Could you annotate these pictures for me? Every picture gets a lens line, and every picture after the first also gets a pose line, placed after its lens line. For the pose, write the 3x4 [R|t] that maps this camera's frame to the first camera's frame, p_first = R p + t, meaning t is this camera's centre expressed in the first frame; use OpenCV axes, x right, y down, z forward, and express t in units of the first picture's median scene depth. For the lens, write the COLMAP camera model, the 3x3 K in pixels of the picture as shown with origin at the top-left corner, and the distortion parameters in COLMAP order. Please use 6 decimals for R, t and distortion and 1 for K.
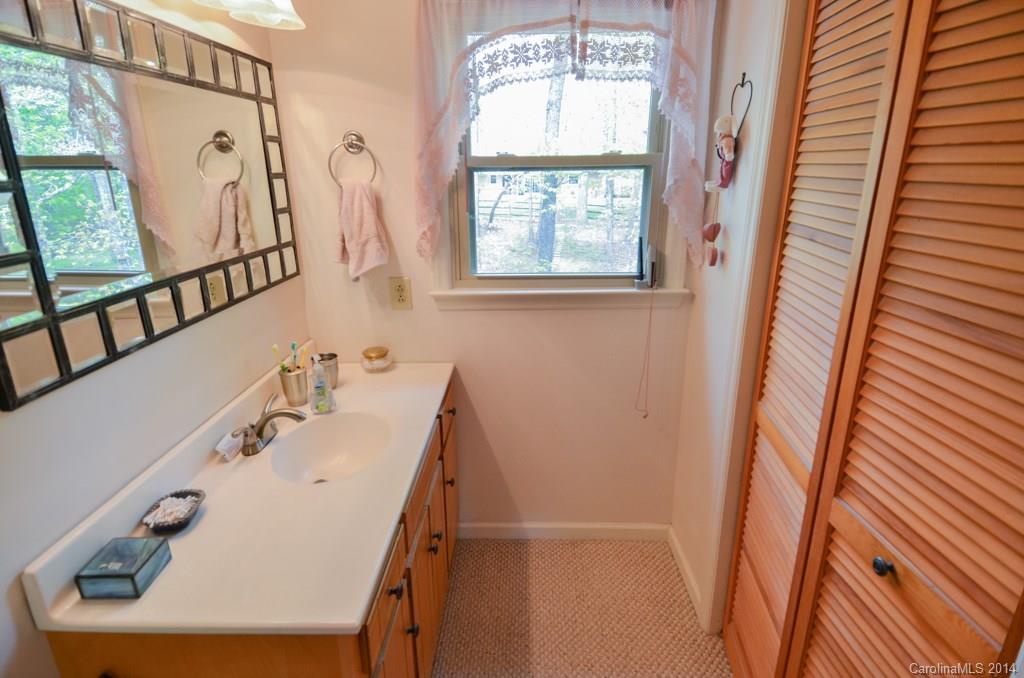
lens RADIAL K [[532.5, 0, 510.0], [0, 532.5, 338.8], [0, 0, 1]] dist [0.047960, -0.022974]
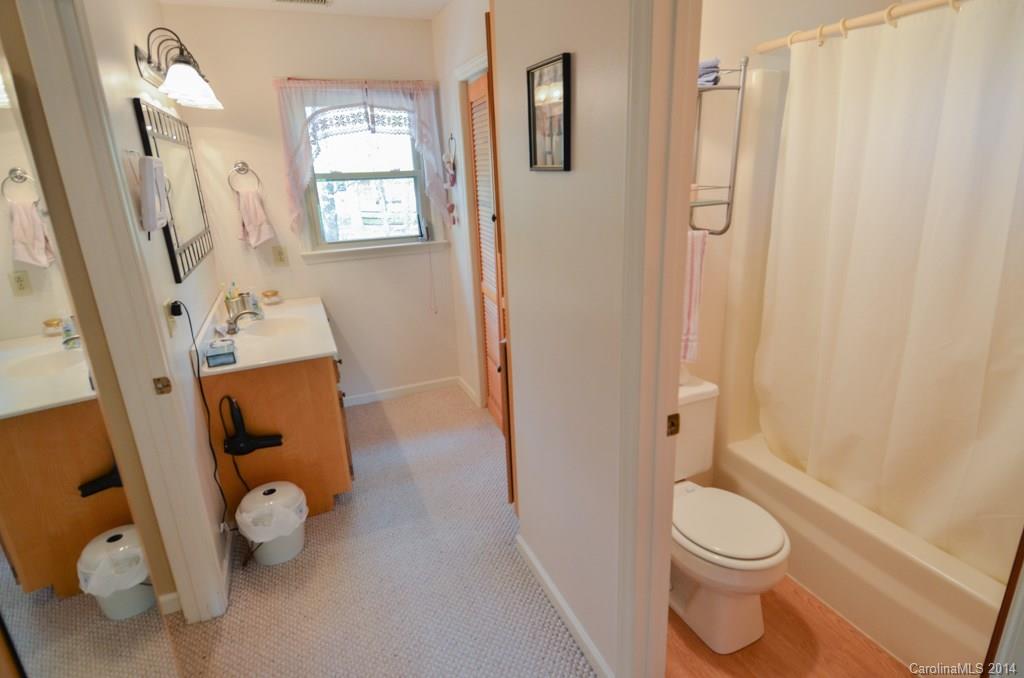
lens RADIAL K [[532.5, 0, 519.5], [0, 532.5, 338.4], [0, 0, 1]] dist [0.047960, -0.022974]
pose [[0.909882, -0.149274, 0.387082, -0.247518], [0.152572, 0.988039, 0.022387, 0.282387], [-0.385794, 0.038689, 0.921773, -0.949412]]
